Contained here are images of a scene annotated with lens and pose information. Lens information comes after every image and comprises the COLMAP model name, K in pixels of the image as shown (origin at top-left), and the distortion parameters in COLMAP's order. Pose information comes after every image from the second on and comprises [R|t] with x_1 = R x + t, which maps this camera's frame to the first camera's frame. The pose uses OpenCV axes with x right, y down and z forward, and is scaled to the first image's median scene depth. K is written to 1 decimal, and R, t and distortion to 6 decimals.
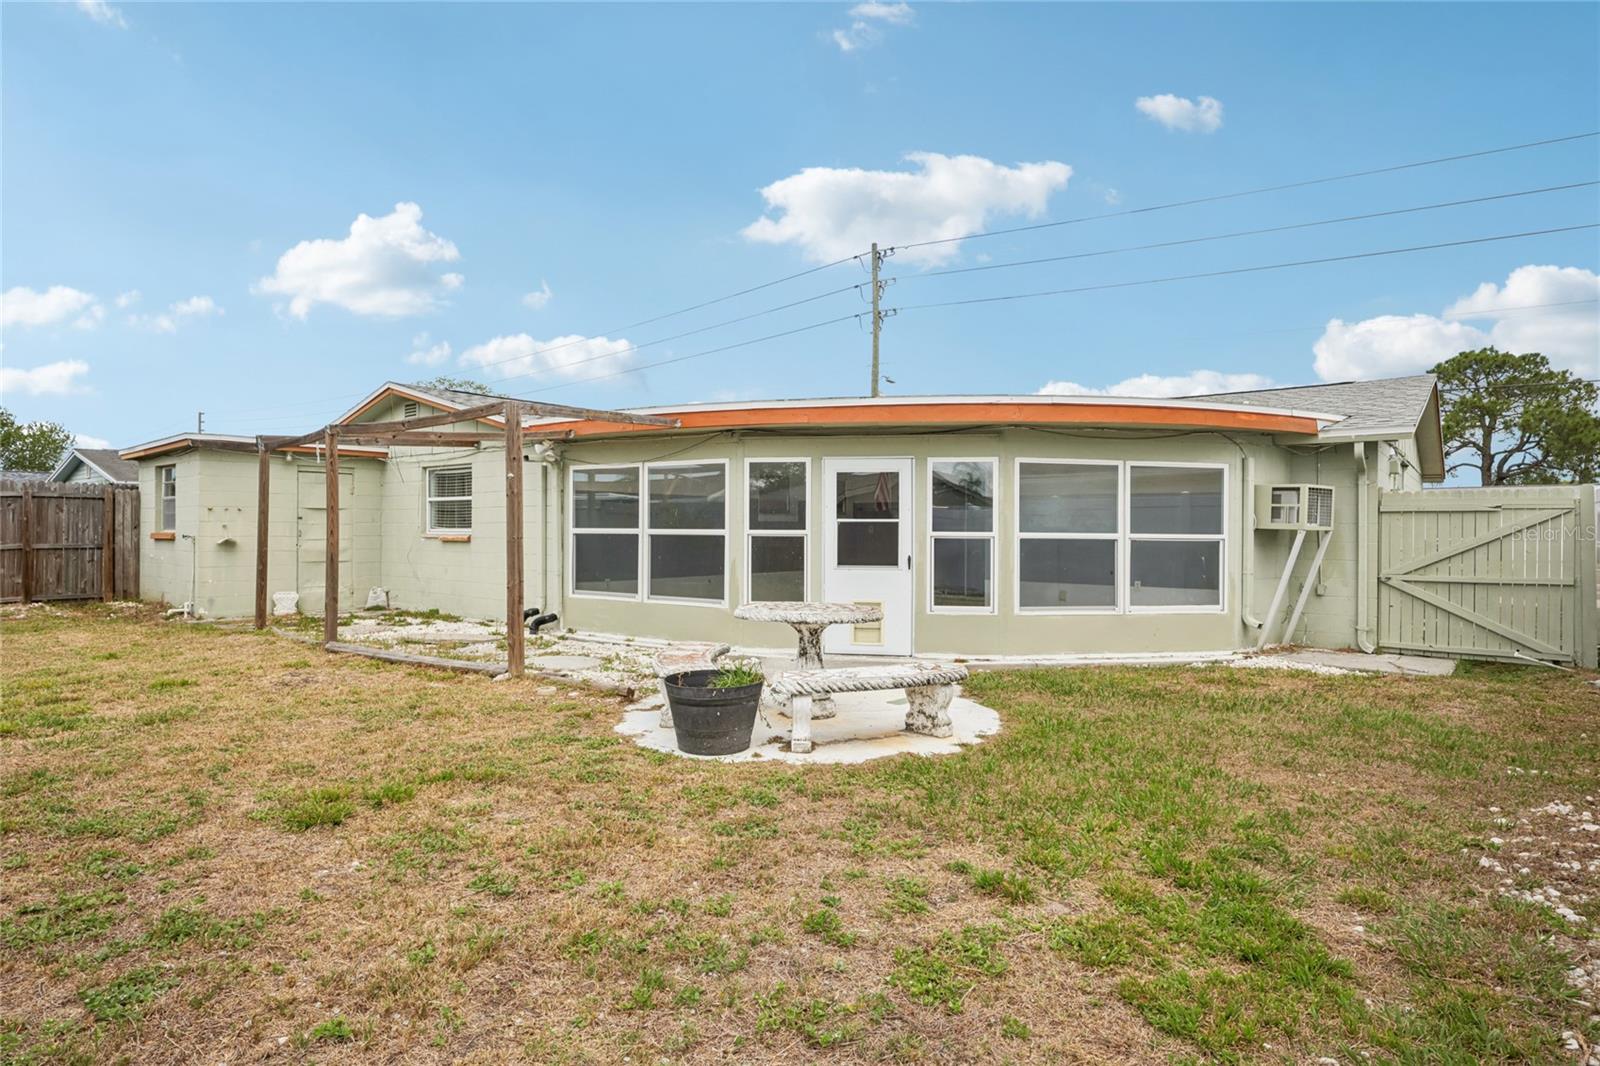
lens RADIAL K [[857.3, 0, 788.9], [0, 857.3, 530.1], [0, 0, 1]] dist [0.006759, -0.000201]
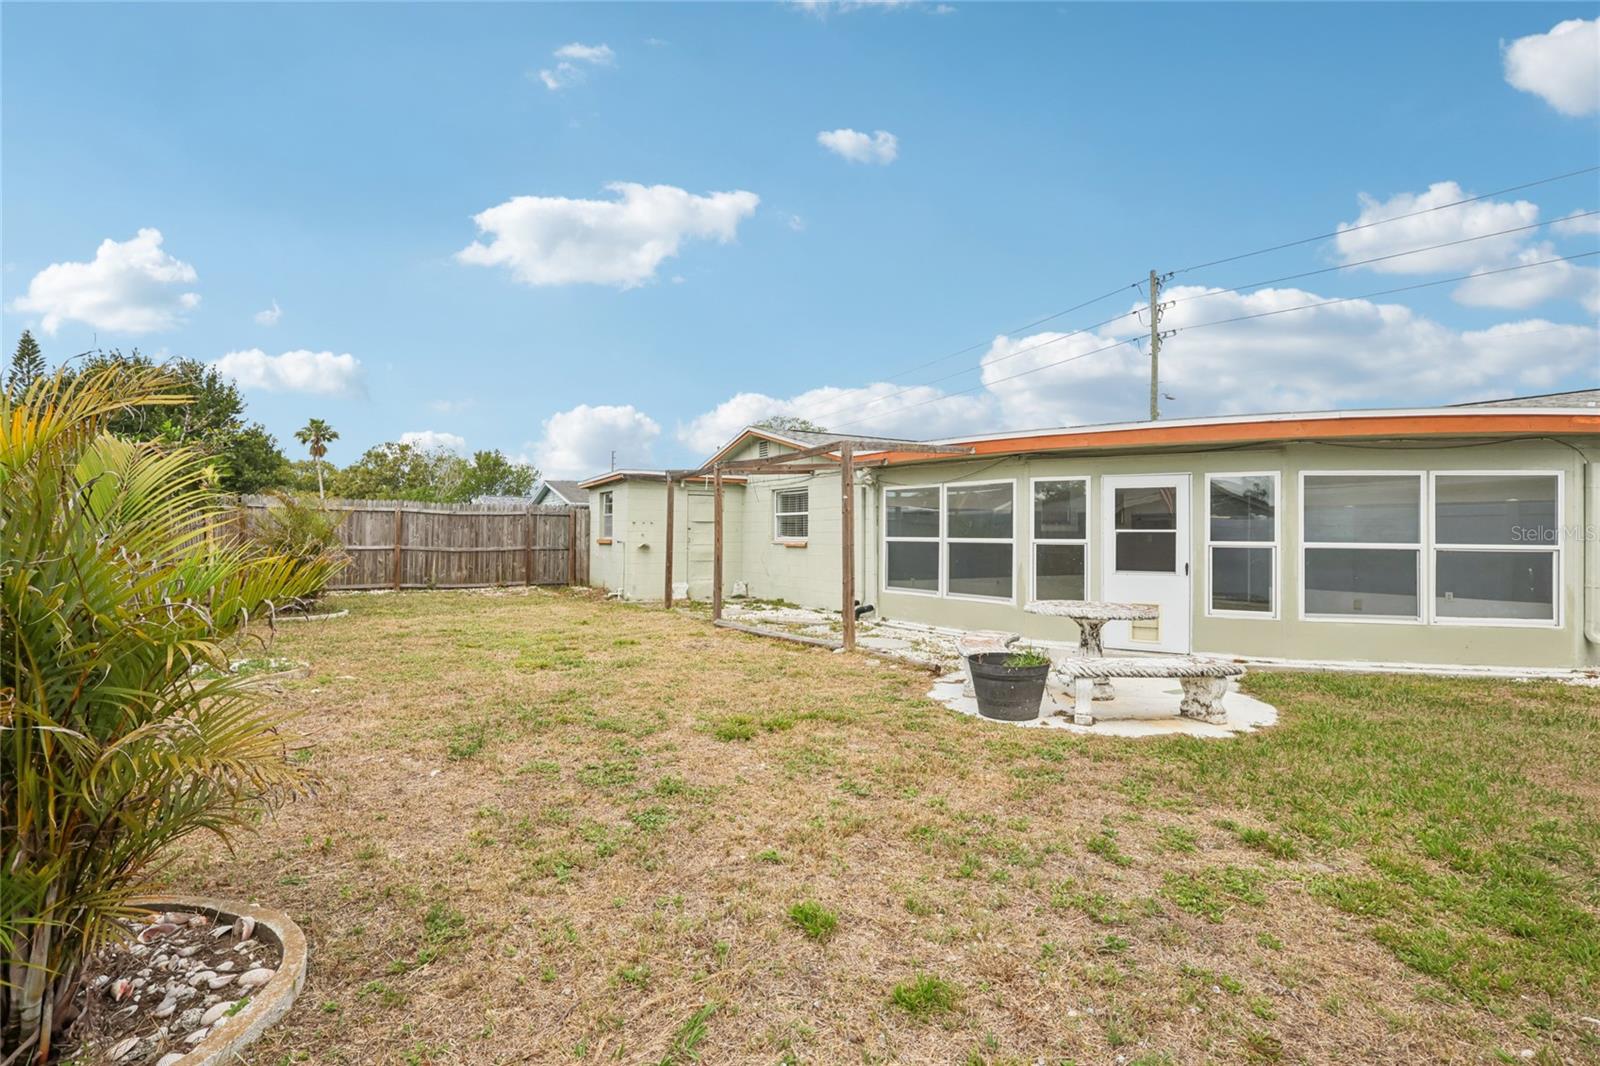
lens RADIAL K [[737.8, 0, 803.7], [0, 737.8, 526.8], [0, 0, 1]] dist [-0.002001, 0.001286]
pose [[0.941283, -0.002004, -0.337614, -0.002766], [-0.002936, 0.999896, -0.014120, -0.001732], [0.337607, 0.014282, 0.941179, -0.061657]]
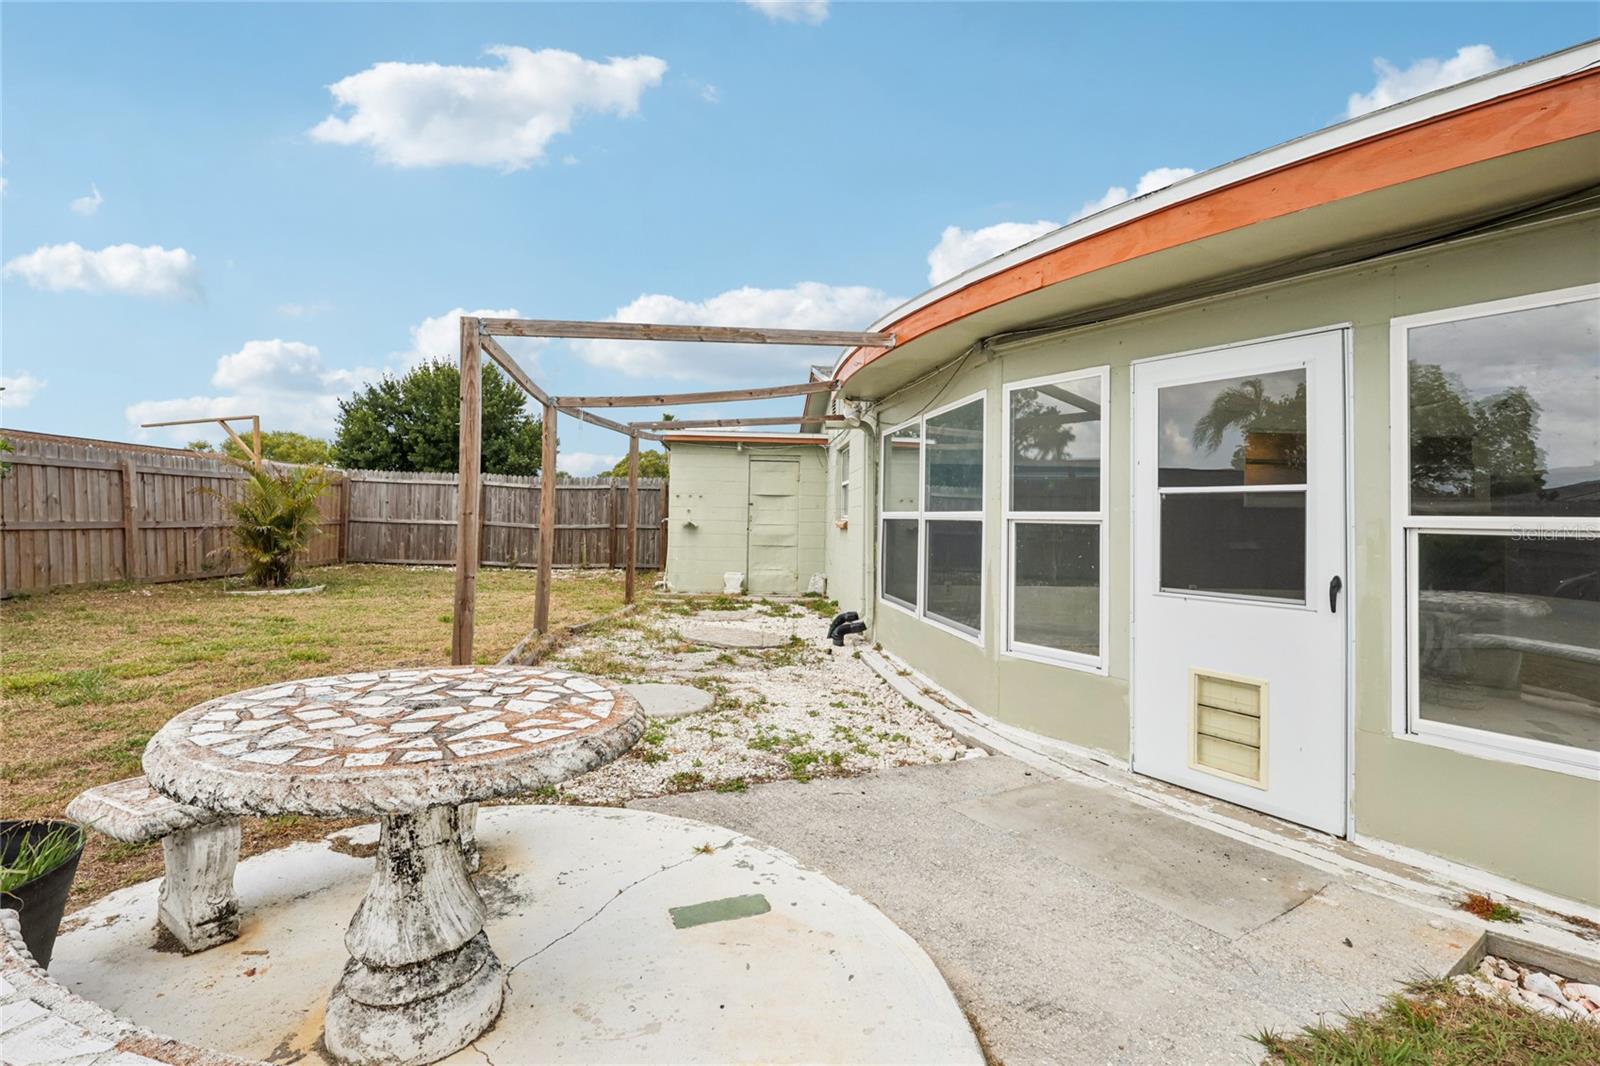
lens RADIAL K [[737.8, 0, 838.7], [0, 737.8, 503.4], [0, 0, 1]] dist [-0.002001, 0.001286]
pose [[0.704581, -0.005331, -0.709603, 0.233428], [-0.018993, 0.999472, -0.026367, 0.010222], [0.709369, 0.032056, 0.704108, 0.637986]]
